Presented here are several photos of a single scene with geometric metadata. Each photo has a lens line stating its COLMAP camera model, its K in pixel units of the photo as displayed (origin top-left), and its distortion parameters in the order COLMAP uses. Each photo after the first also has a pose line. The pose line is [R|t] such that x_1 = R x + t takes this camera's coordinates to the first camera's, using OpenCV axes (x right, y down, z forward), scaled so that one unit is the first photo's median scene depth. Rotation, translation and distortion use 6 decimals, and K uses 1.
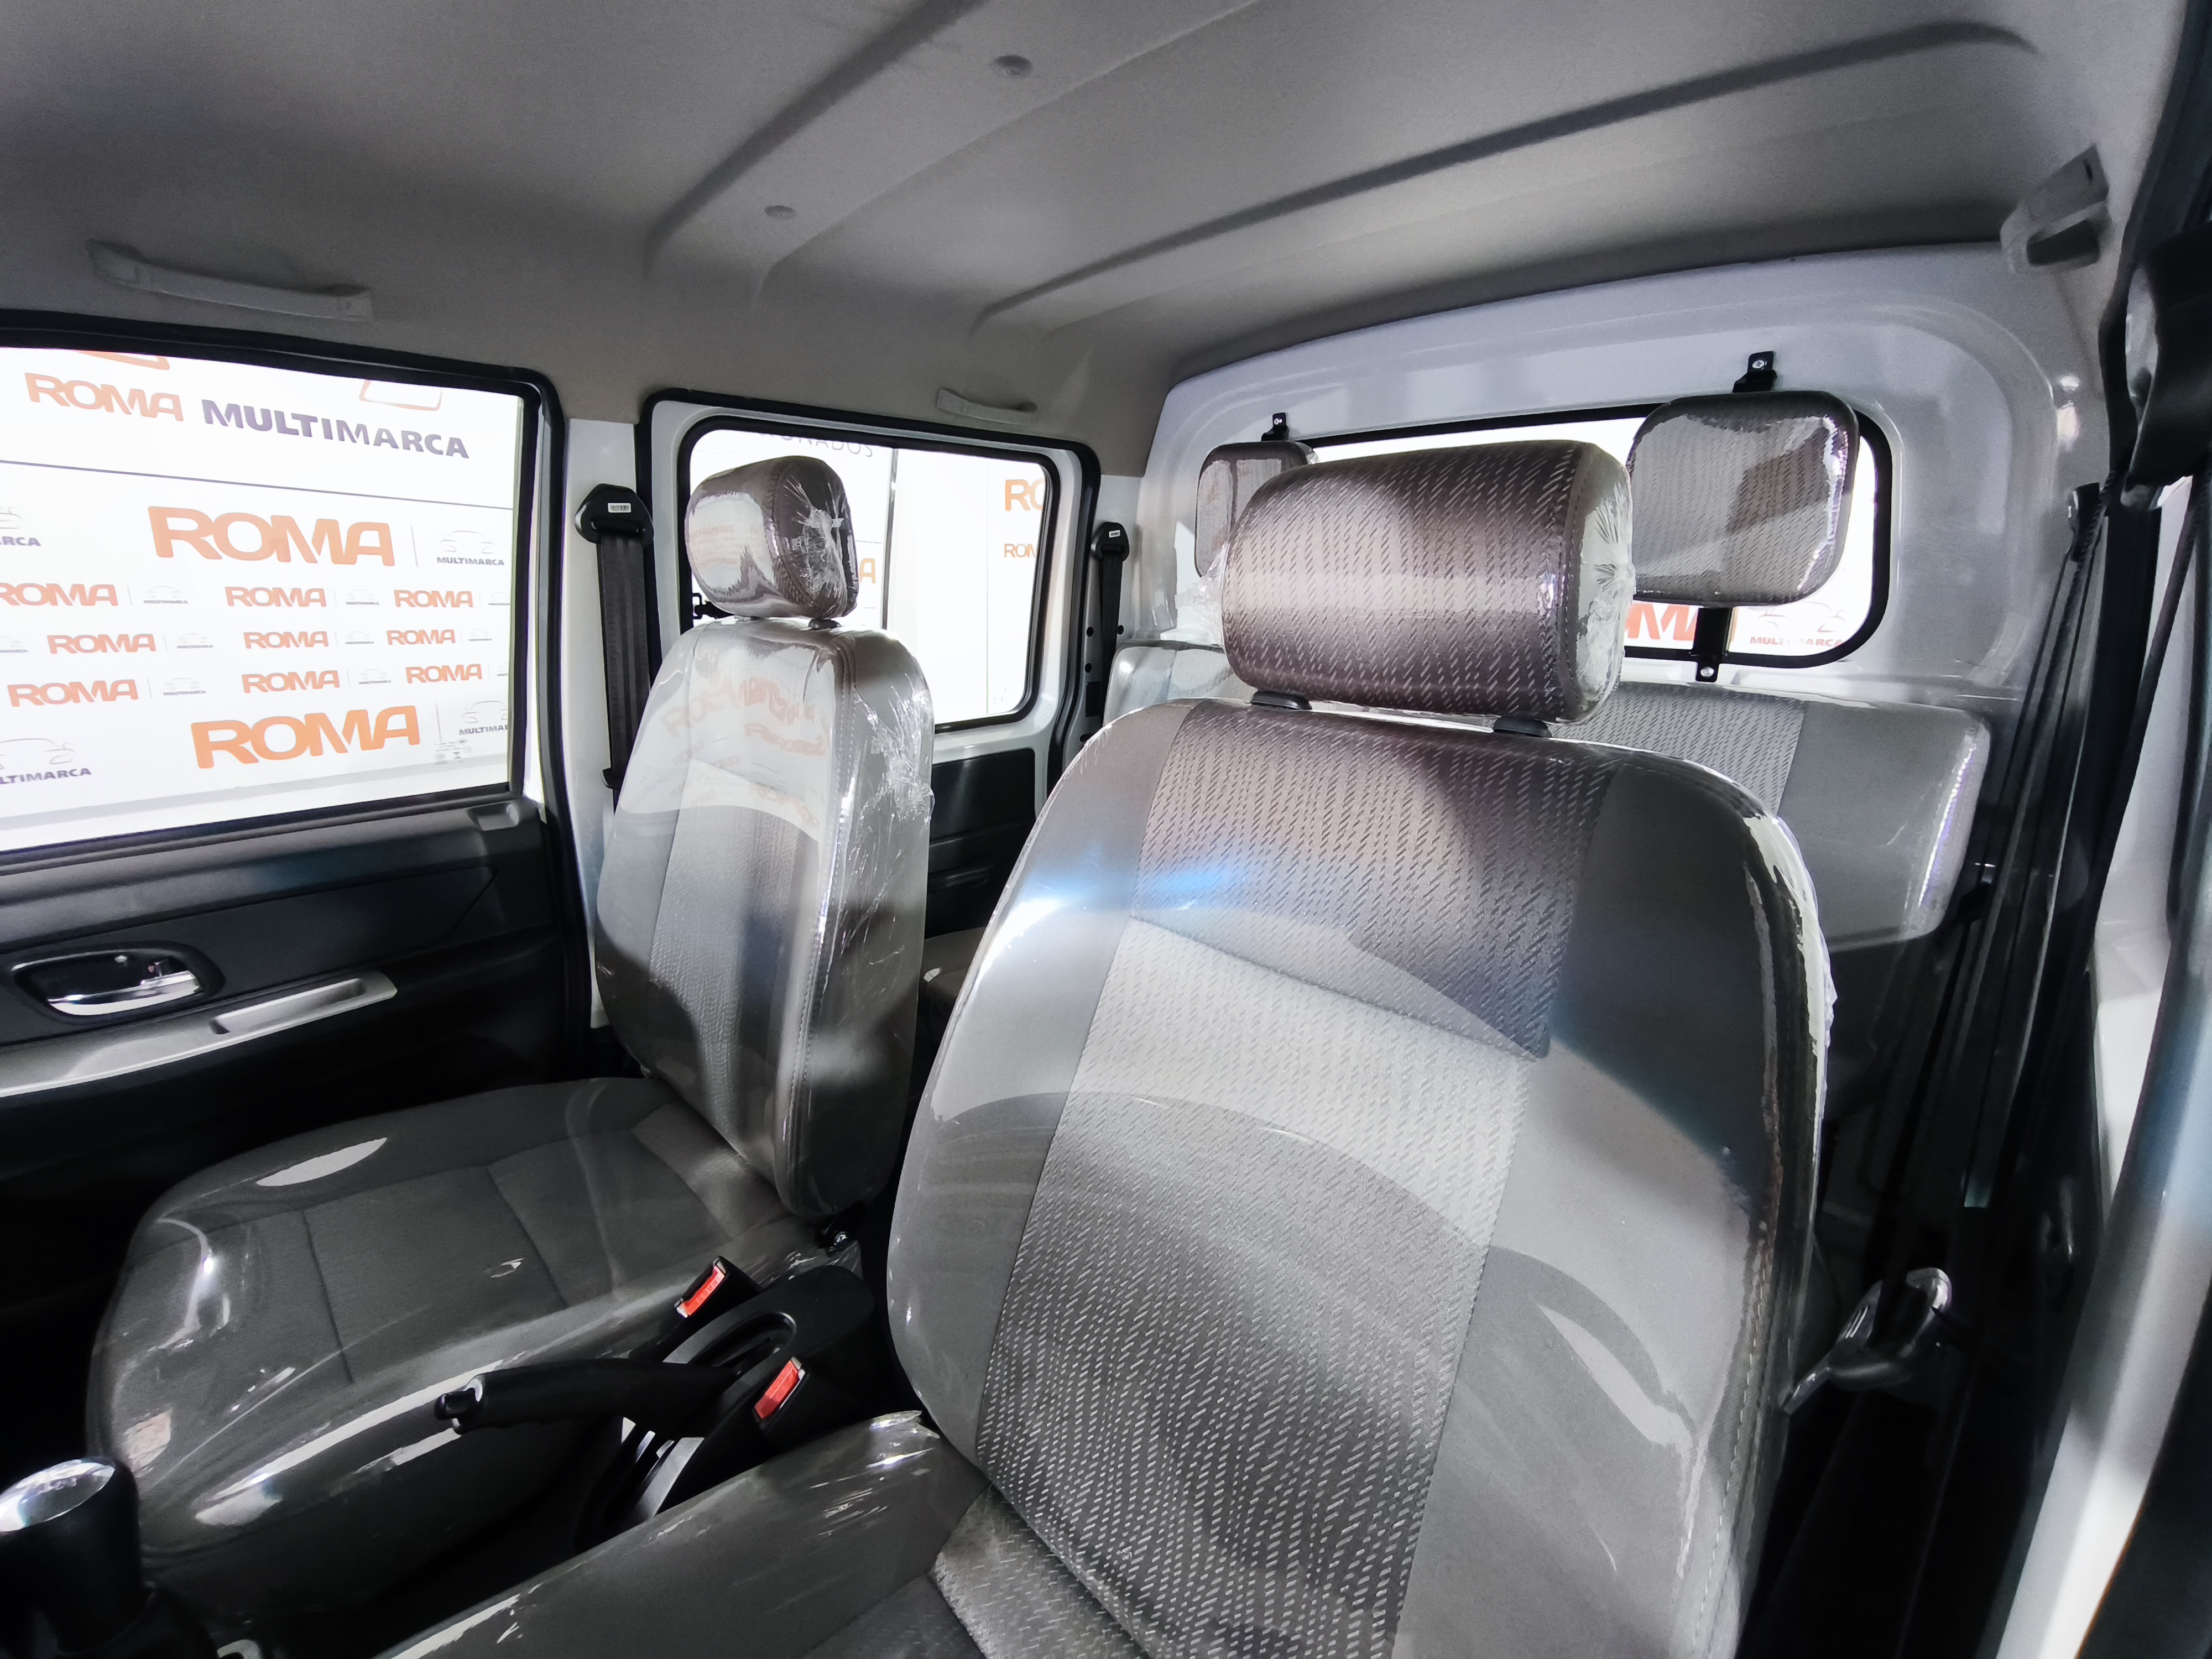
lens RADIAL K [[913.7, 0, 1076.7], [0, 913.7, 830.0], [0, 0, 1]] dist [-0.002161, -0.001170]
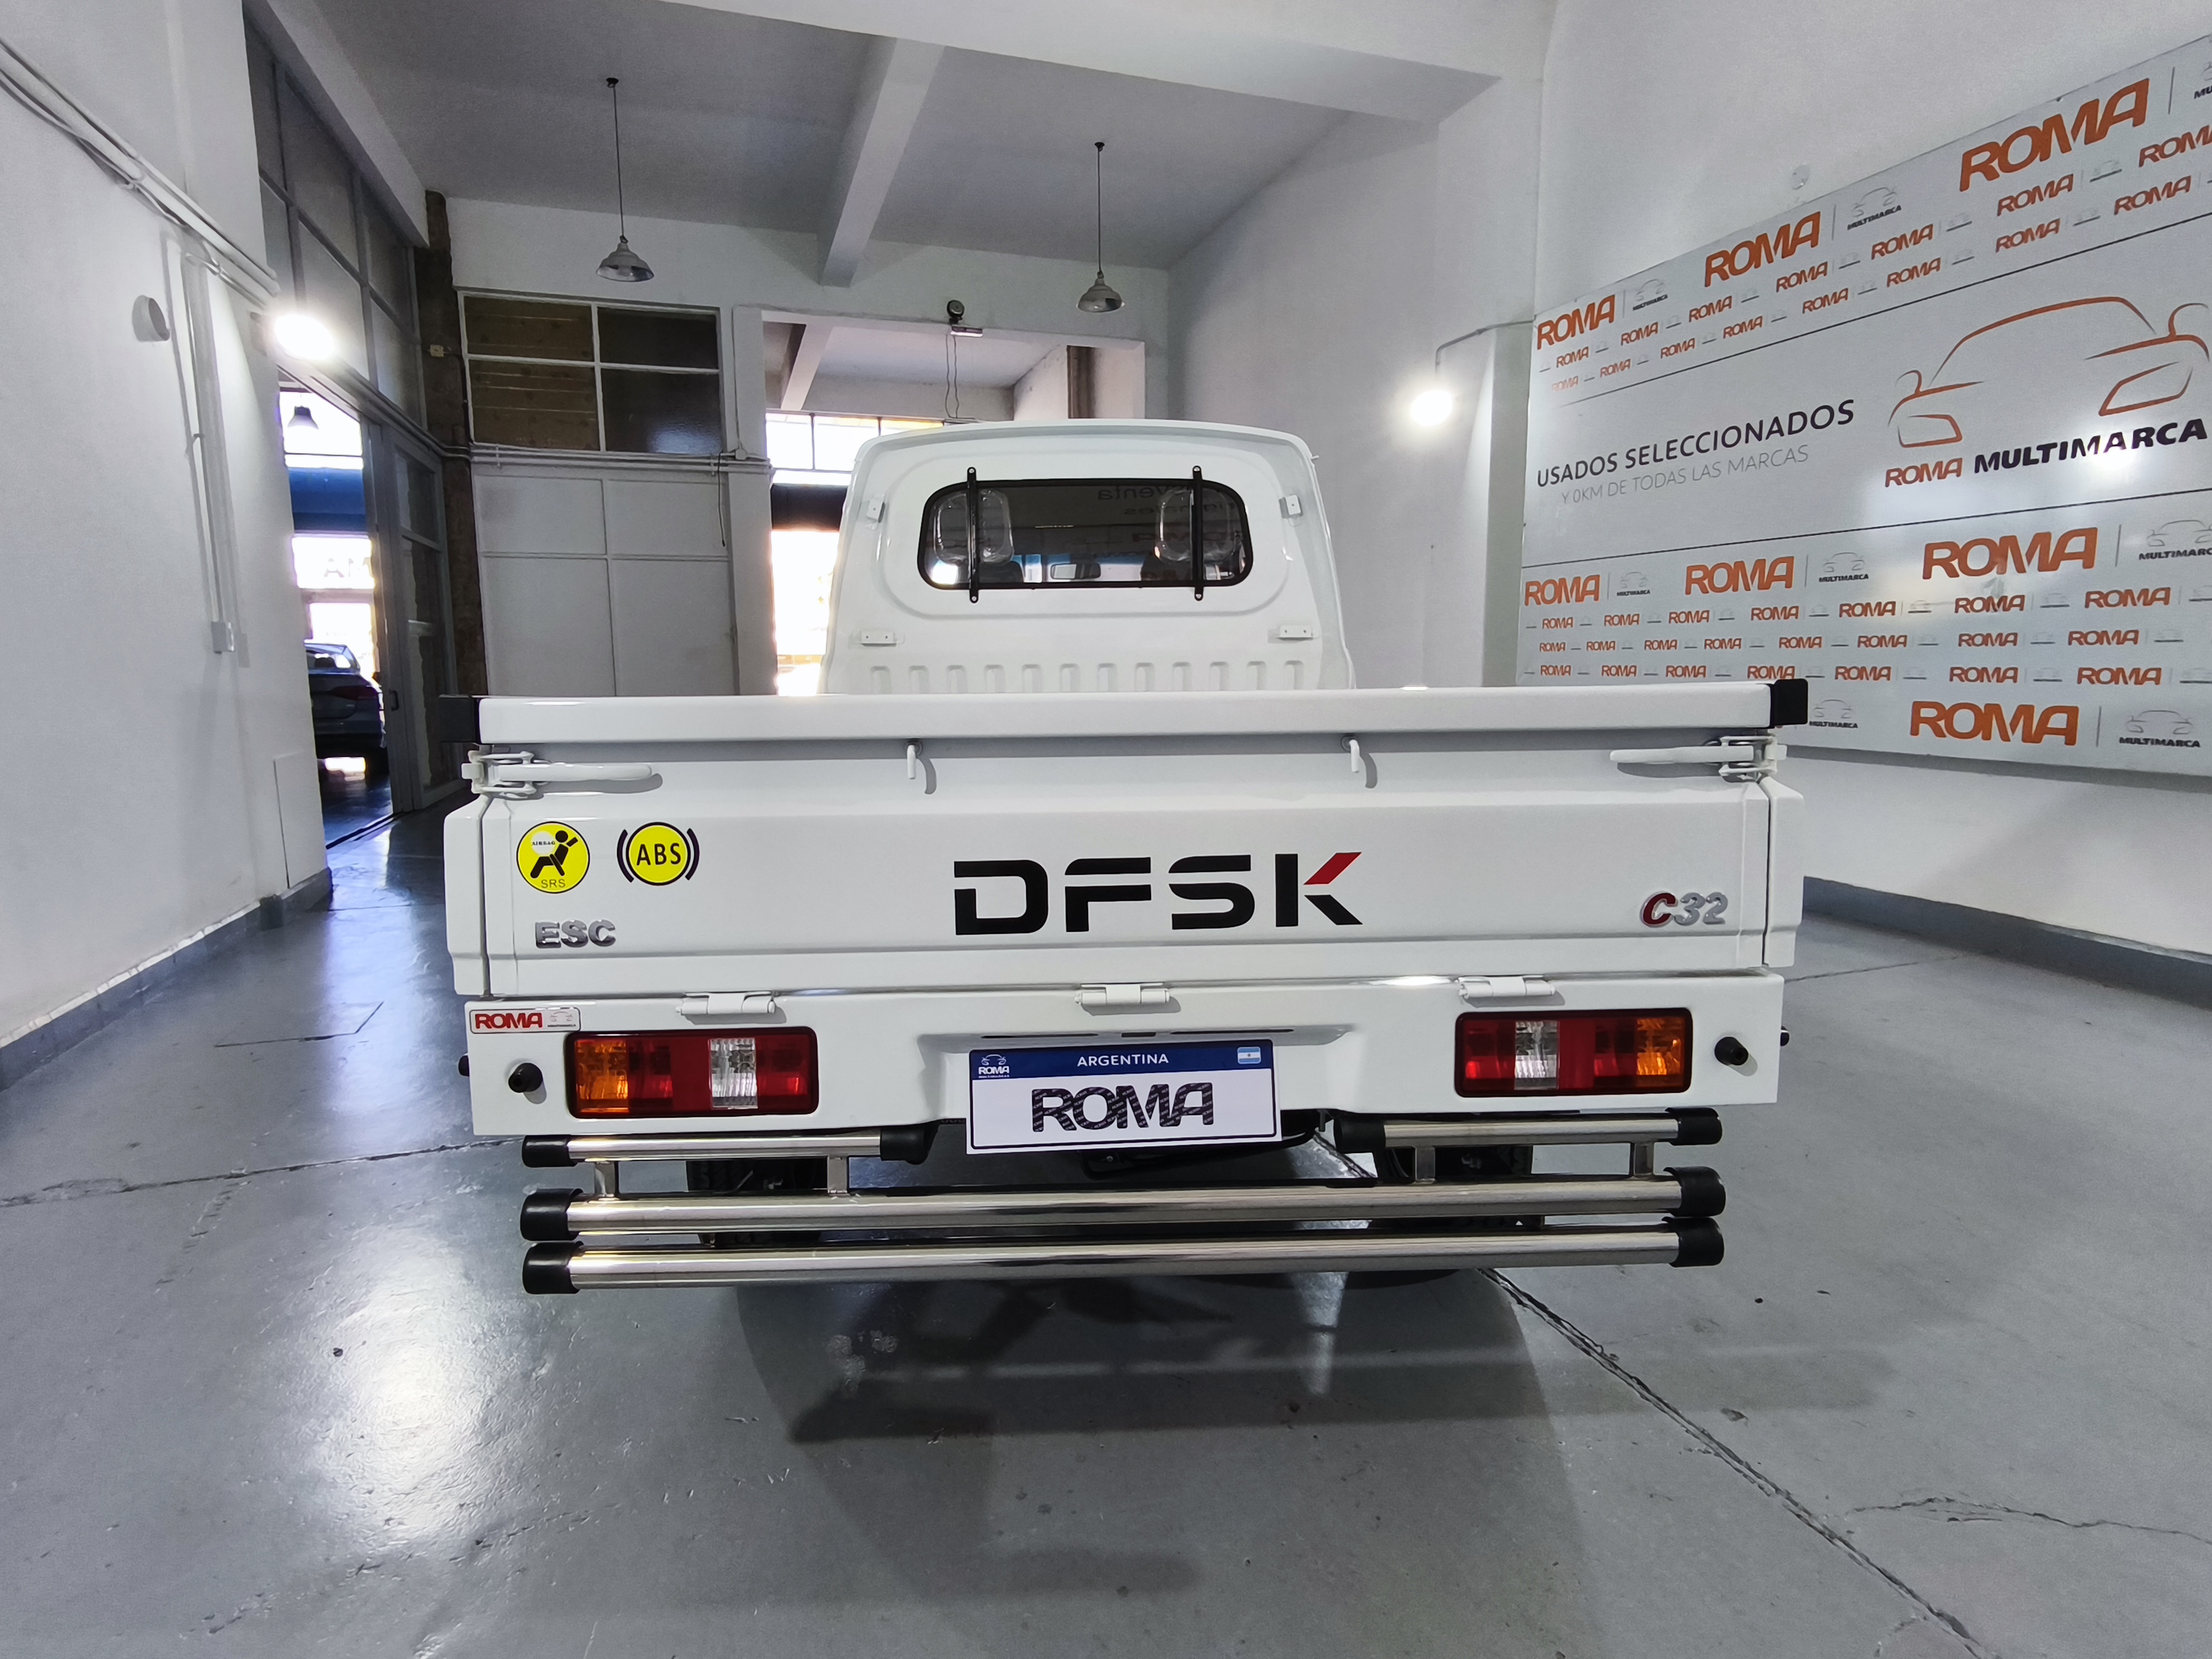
lens RADIAL K [[1169.2, 0, 1106.6], [0, 1169.2, 823.6], [0, 0, 1]] dist [-0.002501, 0.003317]
pose [[-0.664807, 0.087259, -0.741901, 1.156076], [-0.189973, 0.940753, 0.280879, -0.214671], [0.722456, 0.327672, -0.608842, 1.306963]]
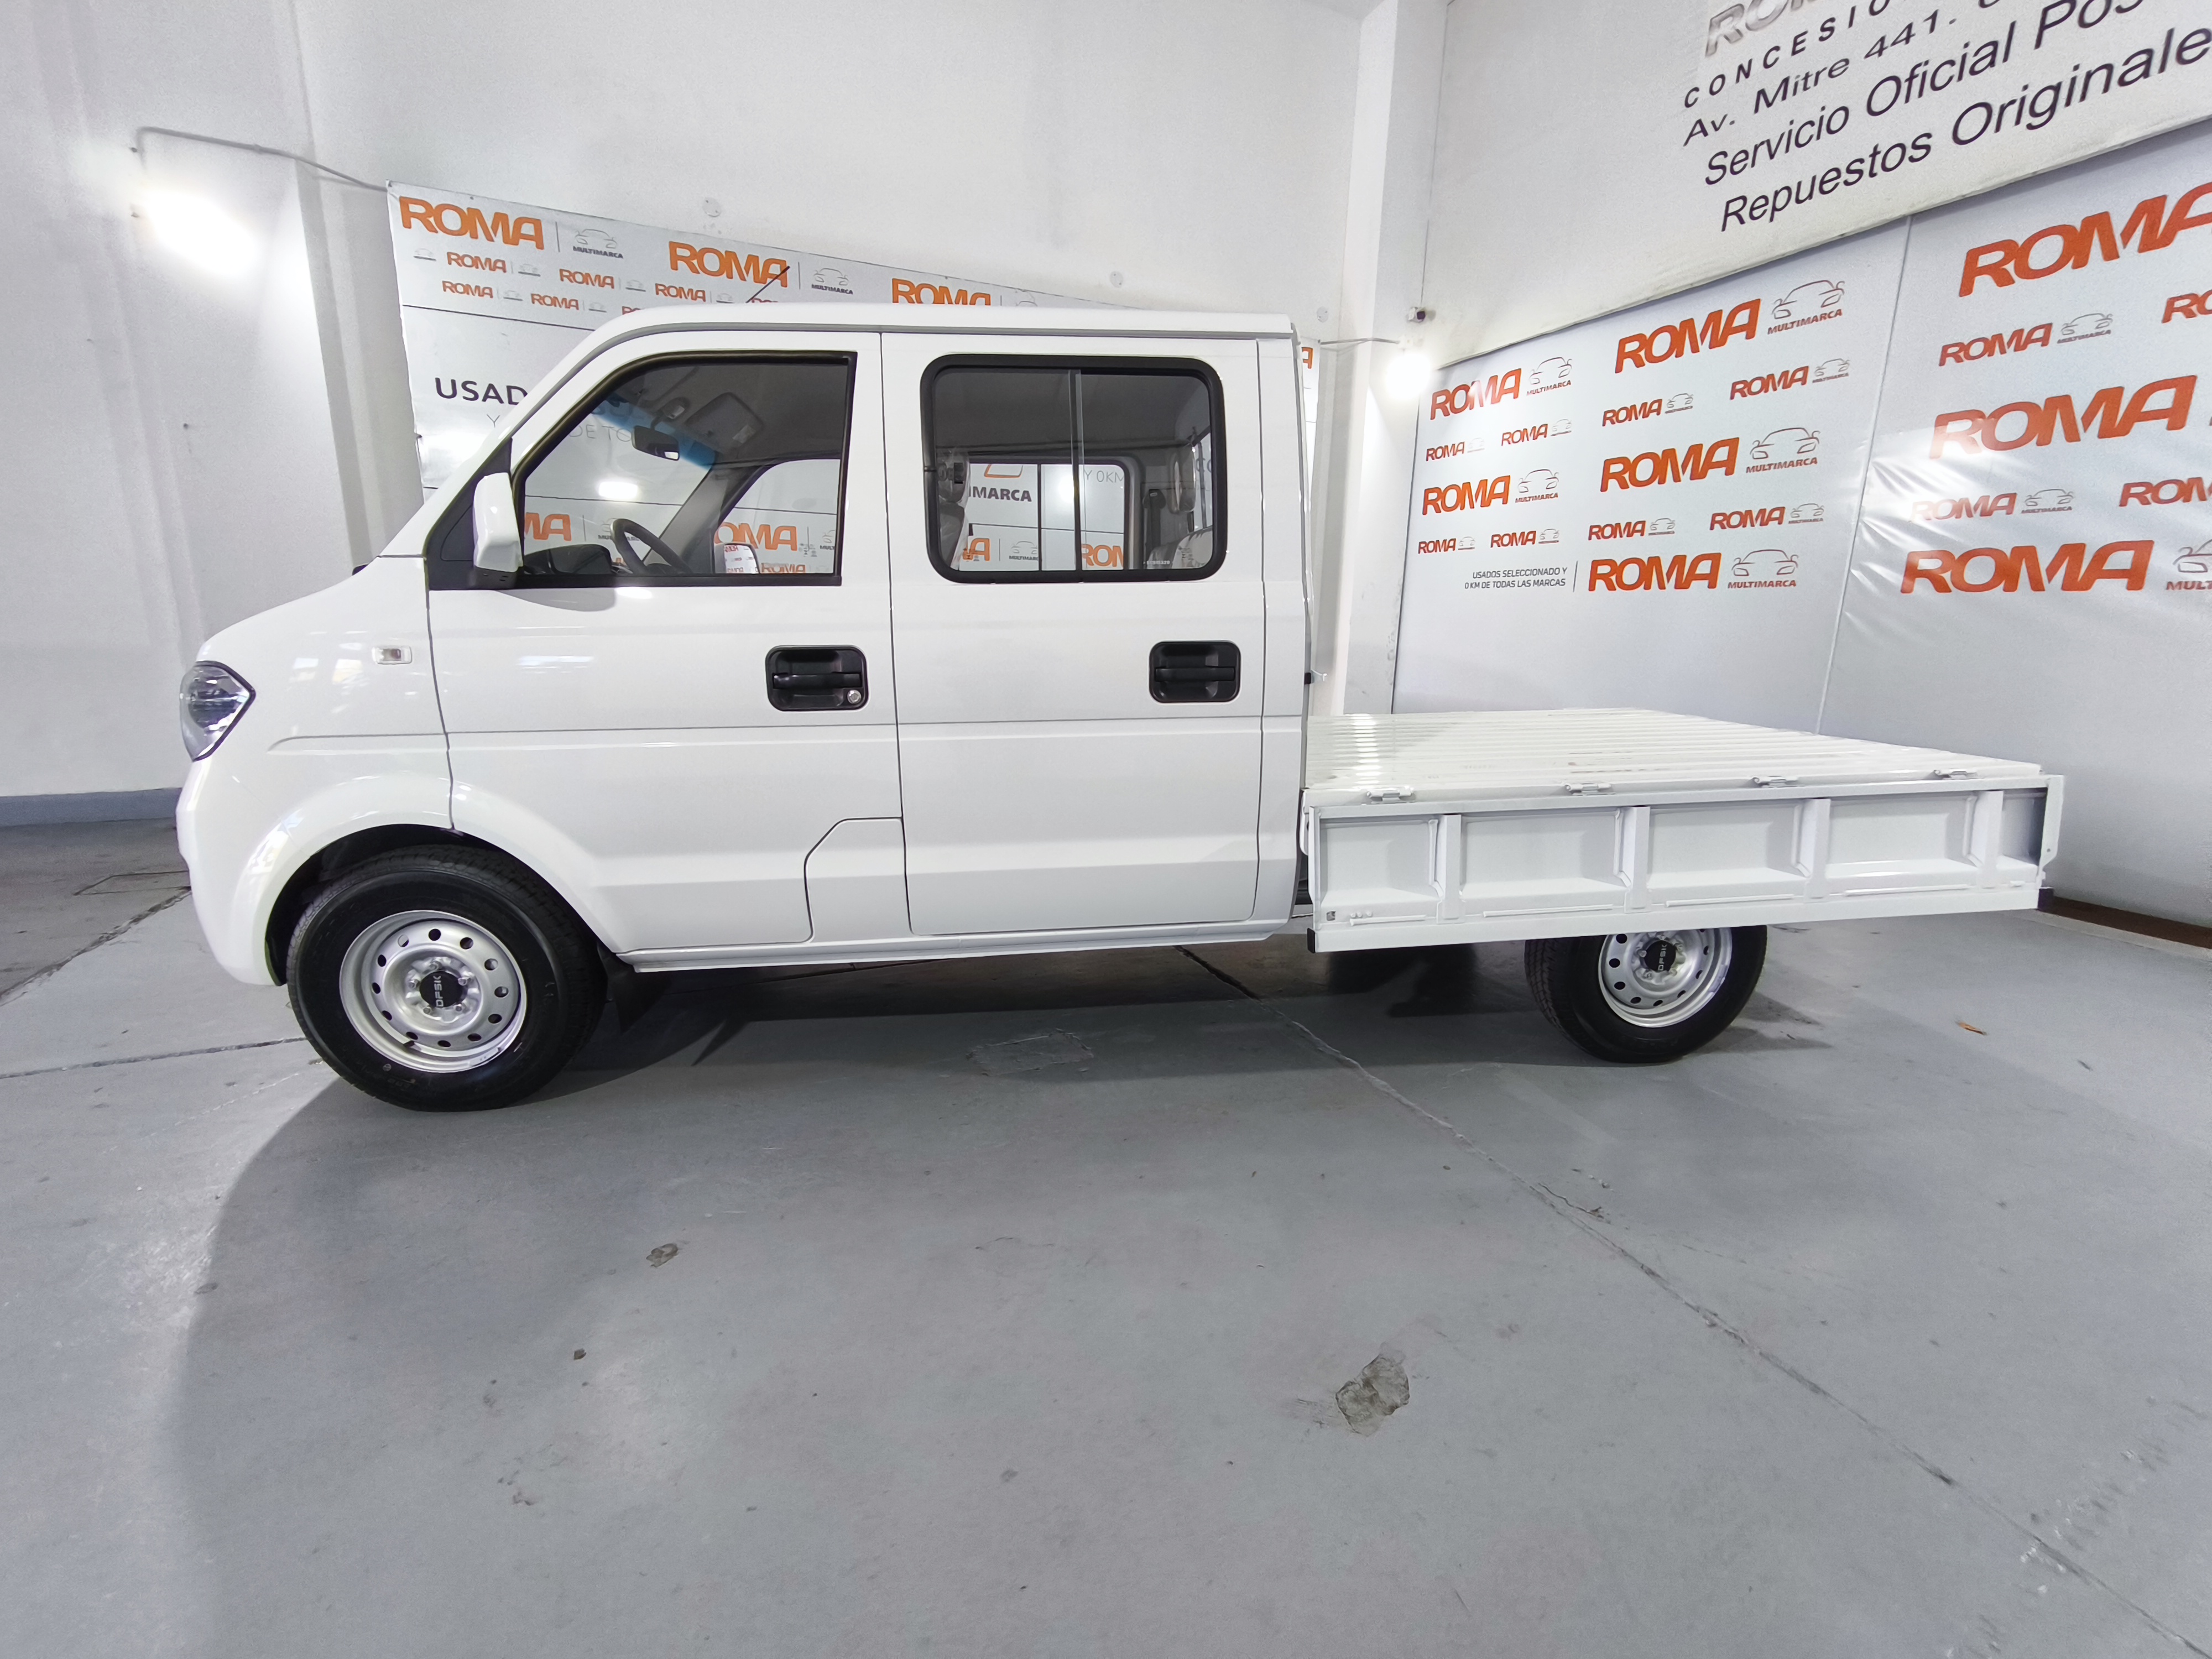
lens RADIAL K [[913.7, 0, 1114.4], [0, 913.7, 835.5], [0, 0, 1]] dist [-0.002161, -0.001170]
pose [[0.799438, 0.133990, -0.585616, 0.786790], [-0.151976, 0.988208, 0.018639, 0.239229], [0.581208, 0.074098, 0.810374, -0.401585]]
